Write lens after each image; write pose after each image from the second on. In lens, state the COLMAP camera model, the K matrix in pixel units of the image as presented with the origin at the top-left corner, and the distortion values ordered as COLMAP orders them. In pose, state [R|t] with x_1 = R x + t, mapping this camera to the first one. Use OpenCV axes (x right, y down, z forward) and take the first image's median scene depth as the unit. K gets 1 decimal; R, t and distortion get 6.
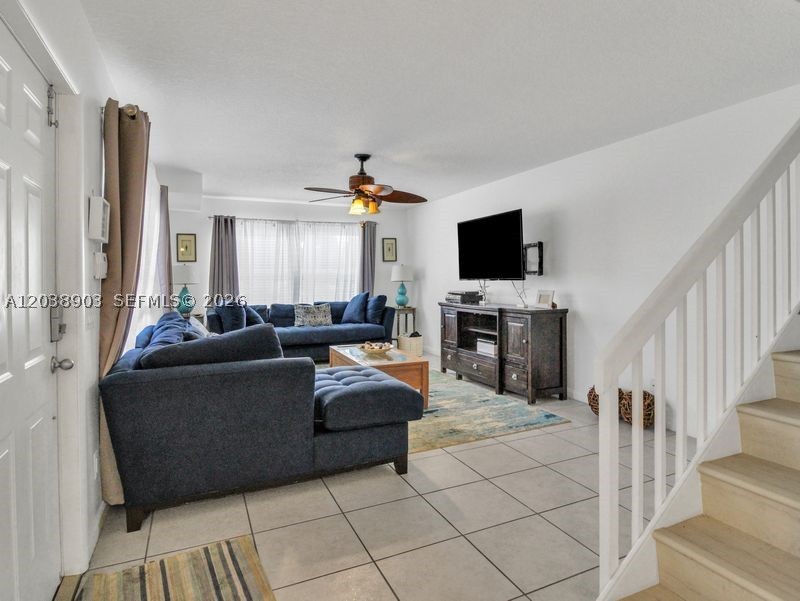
lens RADIAL K [[456.0, 0, 401.4], [0, 456.0, 294.2], [0, 0, 1]] dist [0.000140, 0.000014]
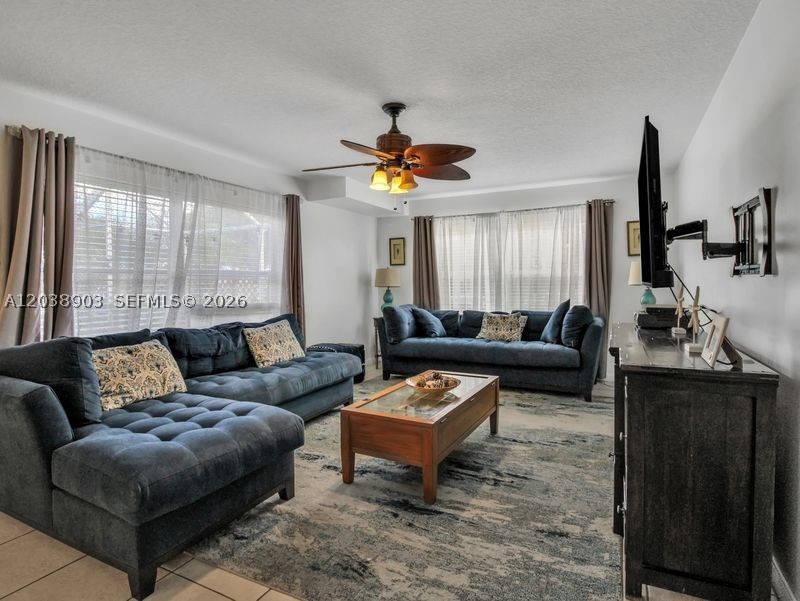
lens RADIAL K [[427.2, 0, 404.8], [0, 427.2, 301.4], [0, 0, 1]] dist [0.002348, -0.003623]
pose [[0.632801, 0.038849, -0.773339, 0.289719], [-0.024027, 0.999245, 0.030536, -0.018462], [0.773942, -0.000742, 0.633256, 0.394341]]
